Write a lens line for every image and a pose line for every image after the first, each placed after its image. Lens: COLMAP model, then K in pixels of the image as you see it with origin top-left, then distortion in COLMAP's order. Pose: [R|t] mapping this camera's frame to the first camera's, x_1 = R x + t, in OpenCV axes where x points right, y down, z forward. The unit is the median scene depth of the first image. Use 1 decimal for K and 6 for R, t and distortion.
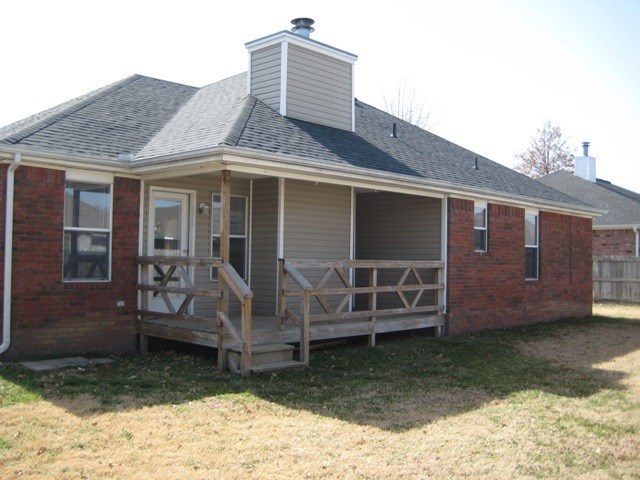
lens RADIAL K [[682.4, 0, 320.0], [0, 682.4, 240.0], [0, 0, 1]] dist [-0.093210, 0.030524]
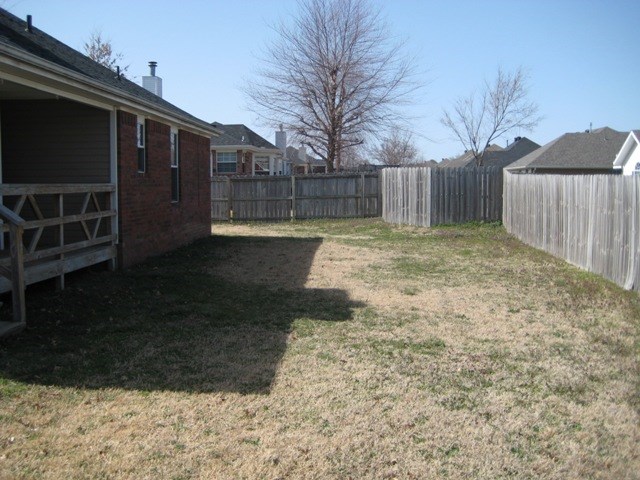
lens RADIAL K [[682.4, 0, 320.0], [0, 682.4, 240.0], [0, 0, 1]] dist [-0.093210, 0.030524]
pose [[0.739955, -0.077754, 0.668147, -0.207639], [0.002820, 0.993647, 0.112511, 0.006024], [-0.672650, -0.081369, 0.735473, 0.182022]]
